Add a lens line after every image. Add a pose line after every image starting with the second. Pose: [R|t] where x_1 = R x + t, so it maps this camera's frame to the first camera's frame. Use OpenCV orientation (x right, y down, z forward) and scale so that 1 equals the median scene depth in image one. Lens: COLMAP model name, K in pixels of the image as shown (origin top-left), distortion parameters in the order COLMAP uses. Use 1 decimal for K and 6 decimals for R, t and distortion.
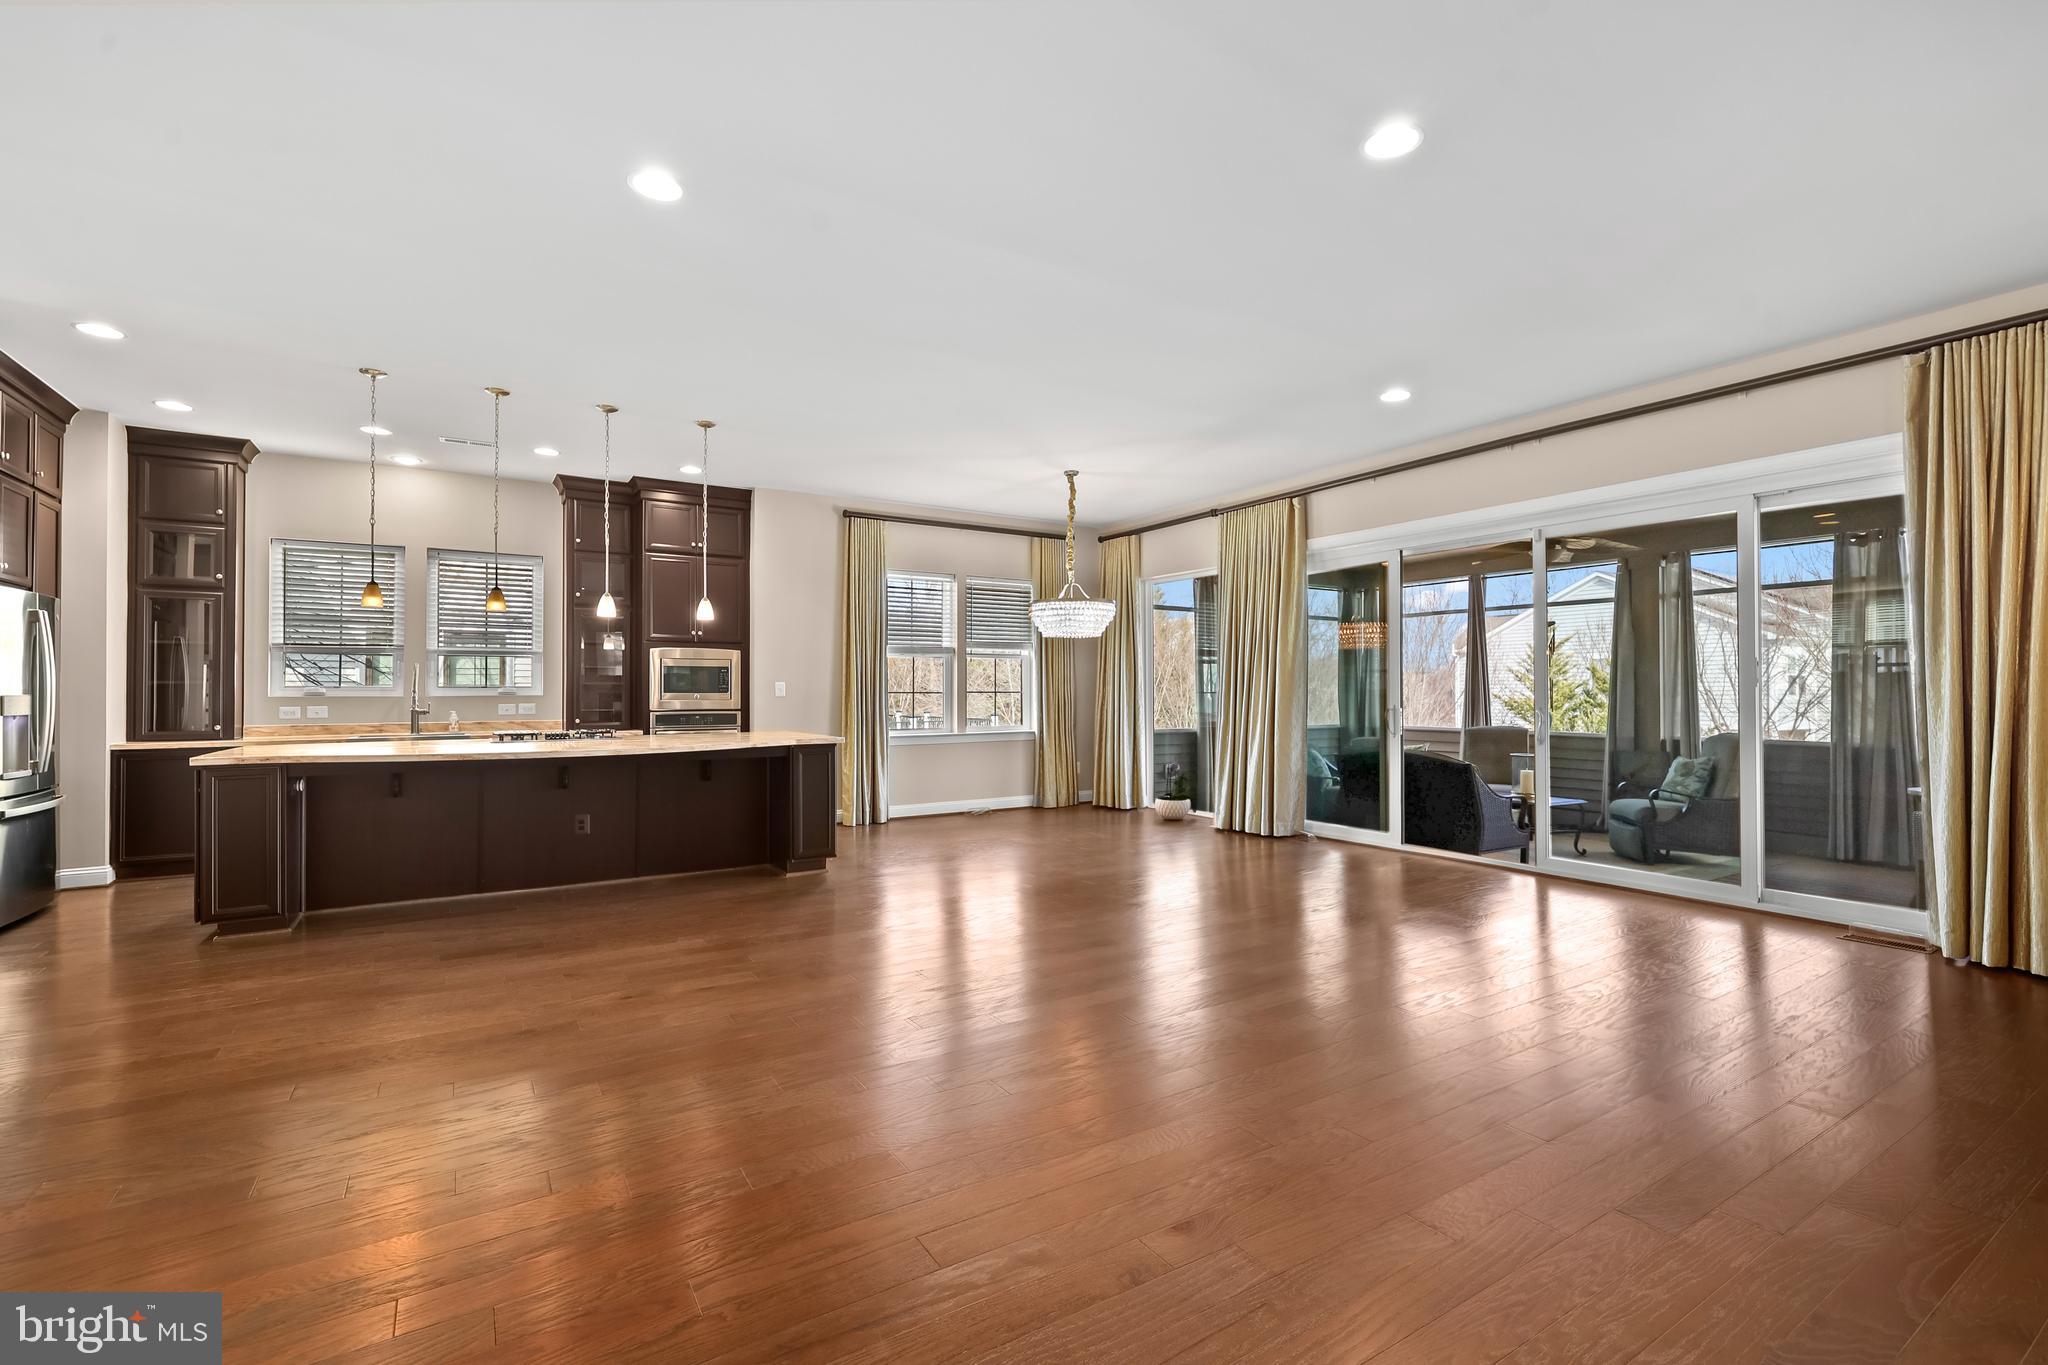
lens RADIAL K [[894.9, 0, 1017.7], [0, 894.9, 676.8], [0, 0, 1]] dist [0.002509, 0.000934]
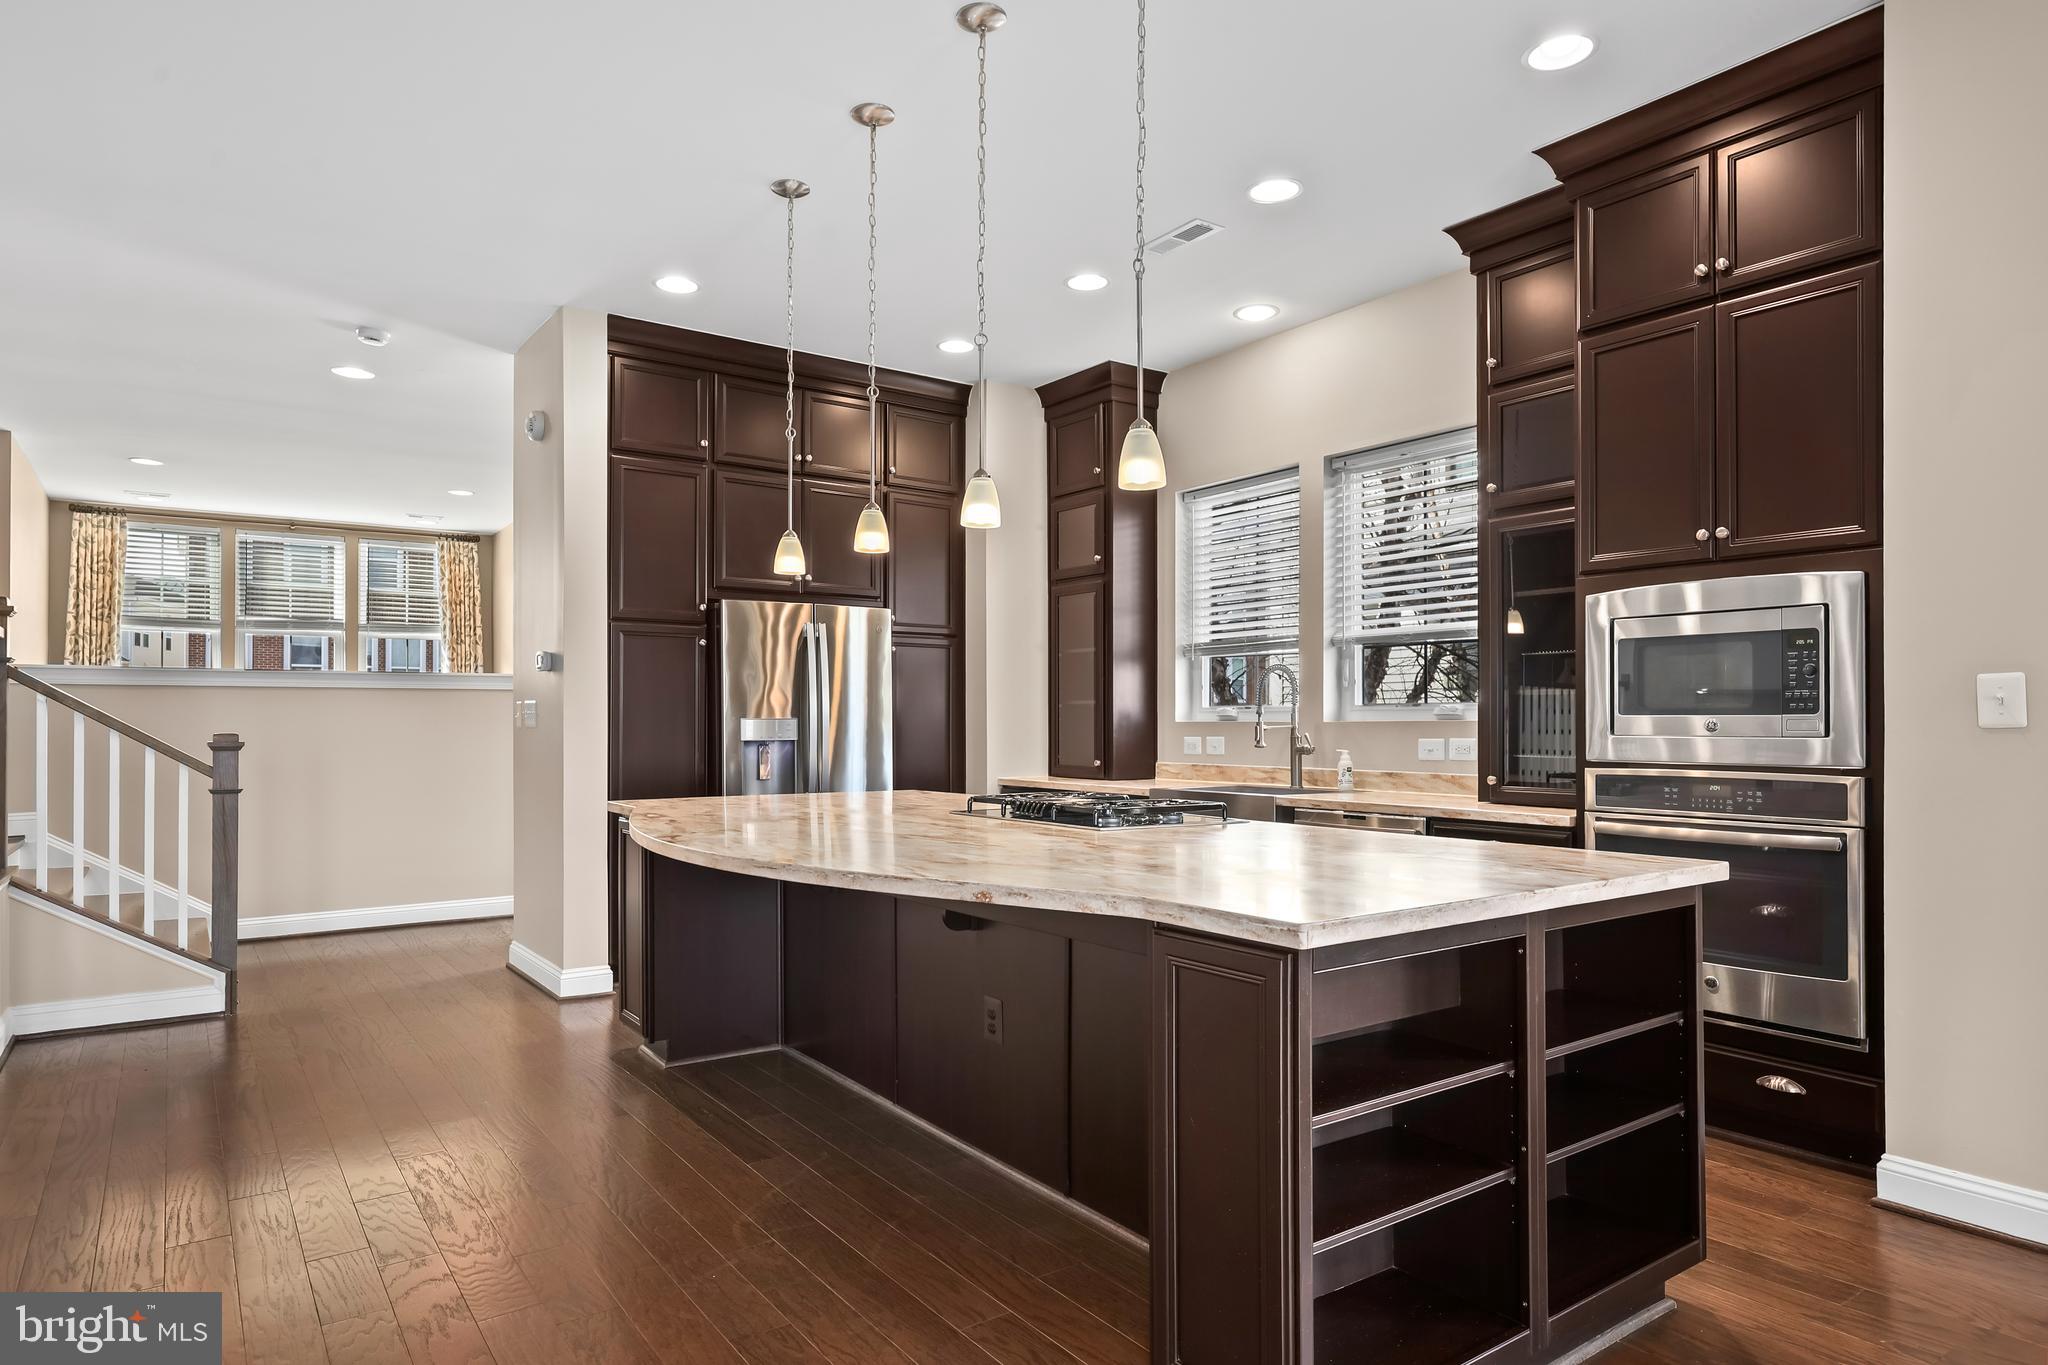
lens RADIAL K [[1189.8, 0, 1031.2], [0, 1189.8, 708.8], [0, 0, 1]] dist [0.007384, 0.002392]
pose [[0.068540, -0.006549, -0.997627, 0.060229], [0.018270, 0.999819, -0.005309, 0.012368], [0.997481, -0.017862, 0.068647, 0.664449]]
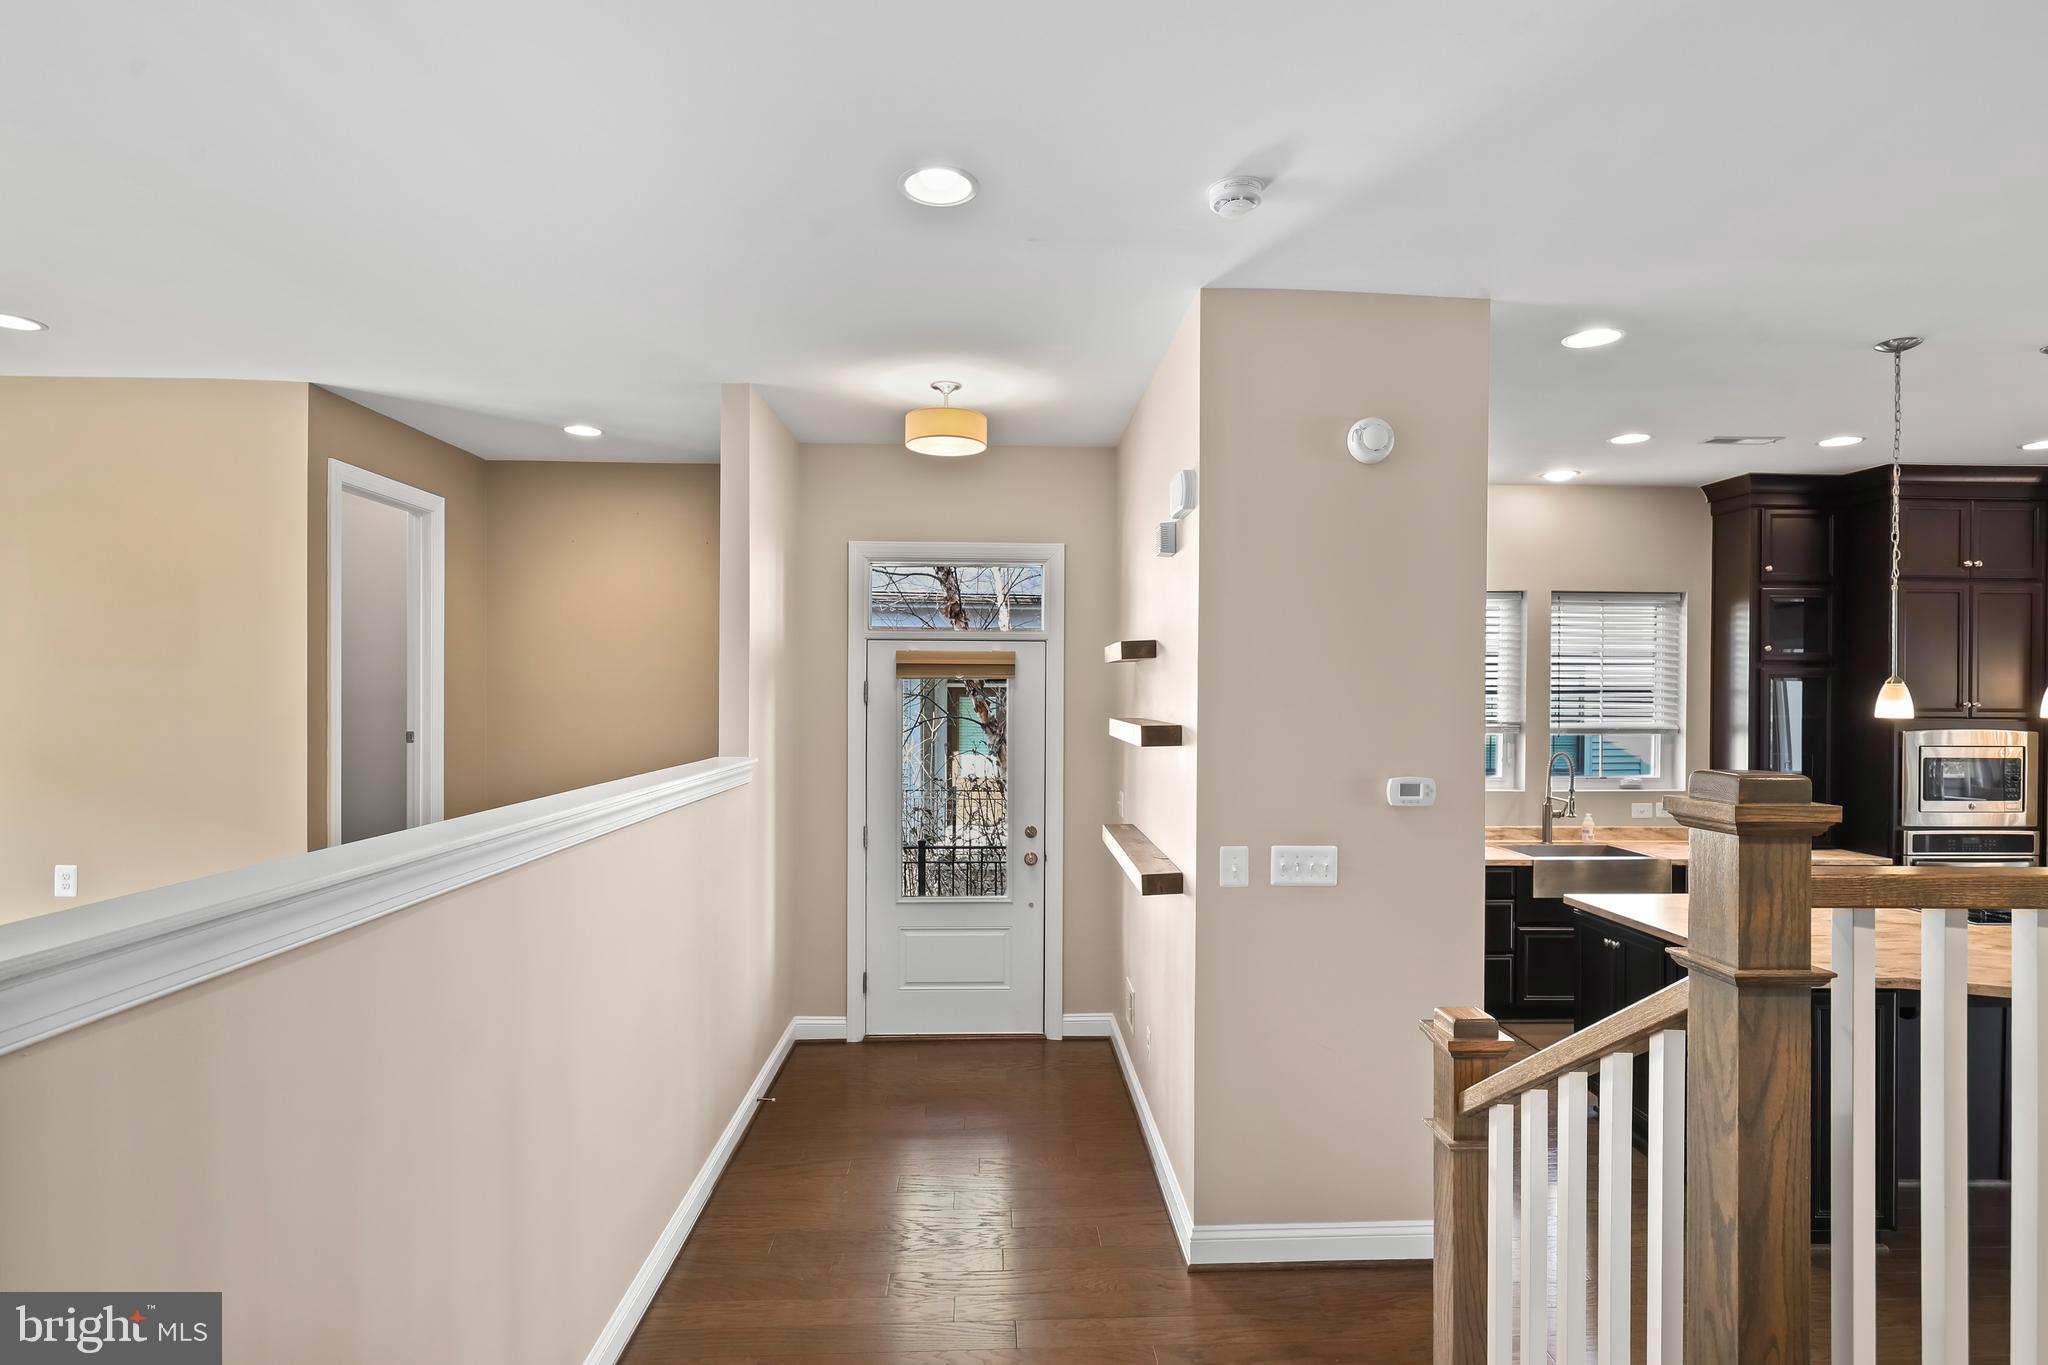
lens RADIAL K [[1032.8, 0, 1023.4], [0, 1032.8, 694.6], [0, 0, 1]] dist [0.006918, 0.000989]
pose [[0.871909, 0.012409, -0.489510, -0.538708], [-0.001882, 0.999756, 0.021991, -0.066038], [0.489664, -0.018253, 0.871720, 0.036710]]
